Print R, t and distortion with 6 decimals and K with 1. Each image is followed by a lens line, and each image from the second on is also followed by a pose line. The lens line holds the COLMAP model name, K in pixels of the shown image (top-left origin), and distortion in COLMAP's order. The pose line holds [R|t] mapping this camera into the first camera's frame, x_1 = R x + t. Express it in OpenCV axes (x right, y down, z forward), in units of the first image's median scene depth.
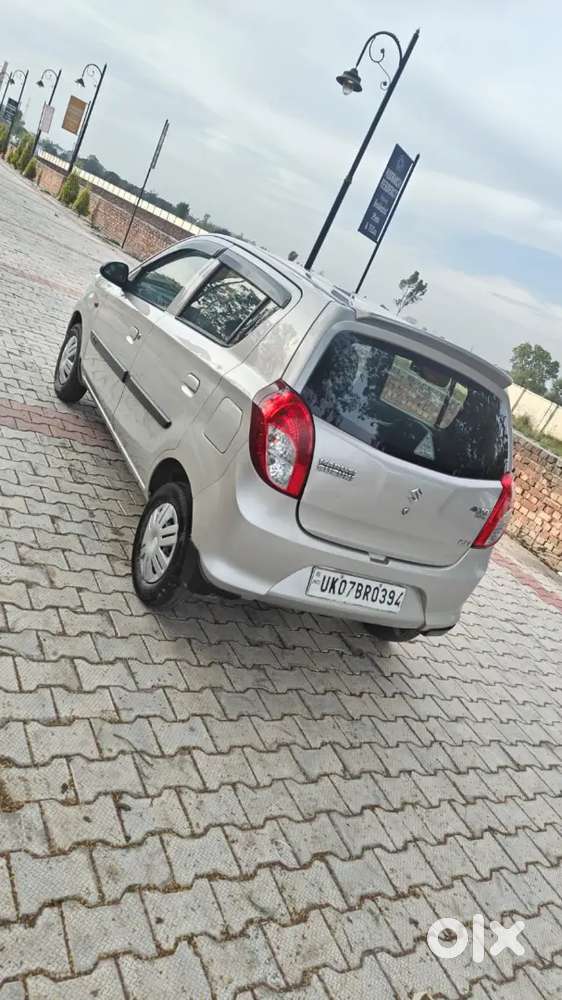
lens RADIAL K [[687.7, 0, 281.0], [0, 687.7, 500.0], [0, 0, 1]] dist [0.013258, -0.001808]
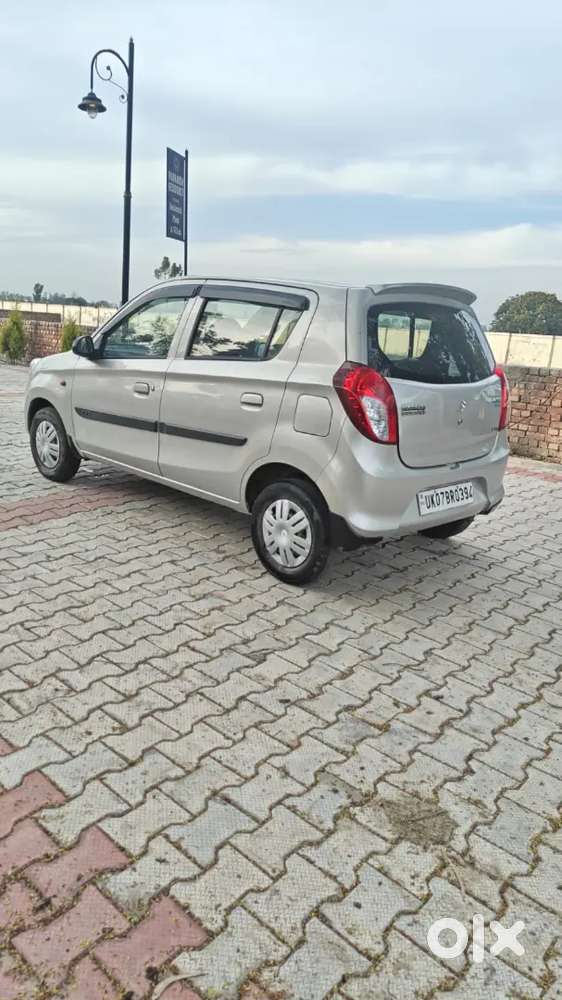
lens RADIAL K [[682.6, 0, 281.0], [0, 682.6, 500.0], [0, 0, 1]] dist [0.013035, -0.006223]
pose [[0.883152, -0.427508, 0.193079, -0.393446], [0.424433, 0.903524, 0.059173, -0.064159], [-0.199749, 0.029690, 0.979397, -0.147839]]
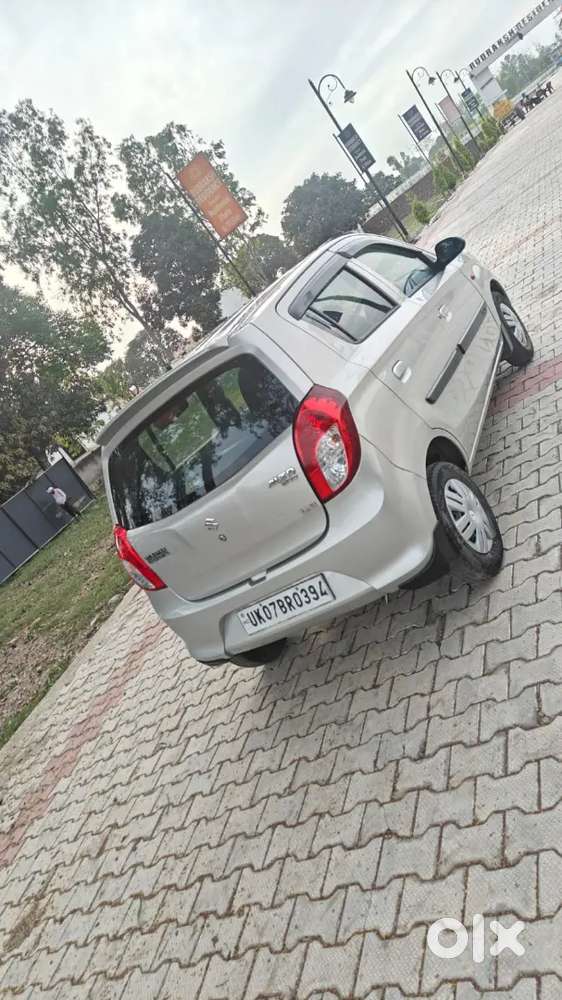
lens RADIAL K [[687.7, 0, 281.0], [0, 687.7, 500.0], [0, 0, 1]] dist [0.013258, -0.001808]
pose [[0.191618, -0.447253, -0.873640, 1.071825], [0.528521, 0.797072, -0.292132, 0.303385], [0.827012, -0.405759, 0.389116, 0.669786]]
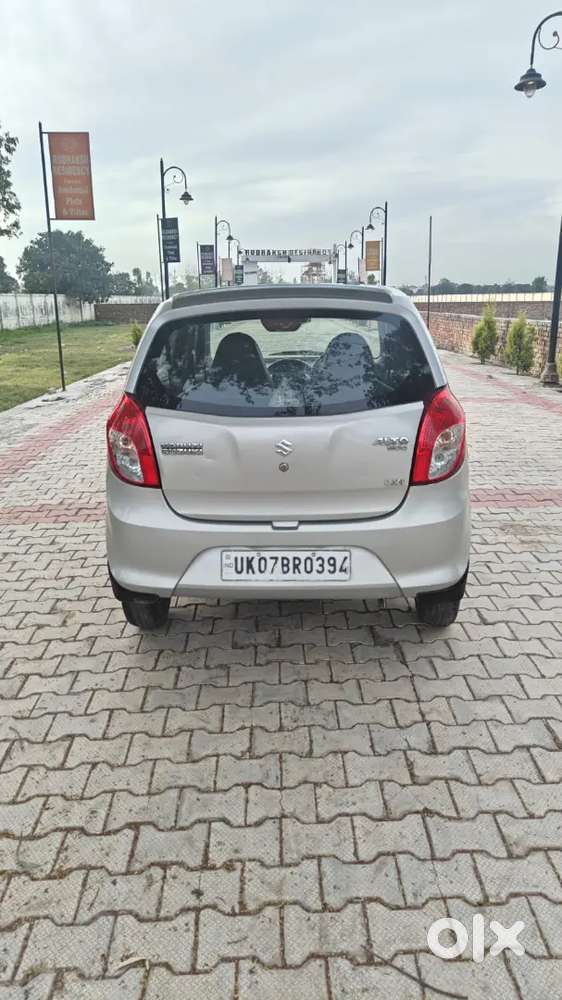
lens RADIAL K [[690.2, 0, 281.0], [0, 690.2, 500.0], [0, 0, 1]] dist [0.014333, -0.003325]
pose [[0.791705, -0.303453, -0.530207, 0.635152], [0.222746, 0.951548, -0.211995, 0.246233], [0.568847, 0.049736, 0.820938, 0.222213]]
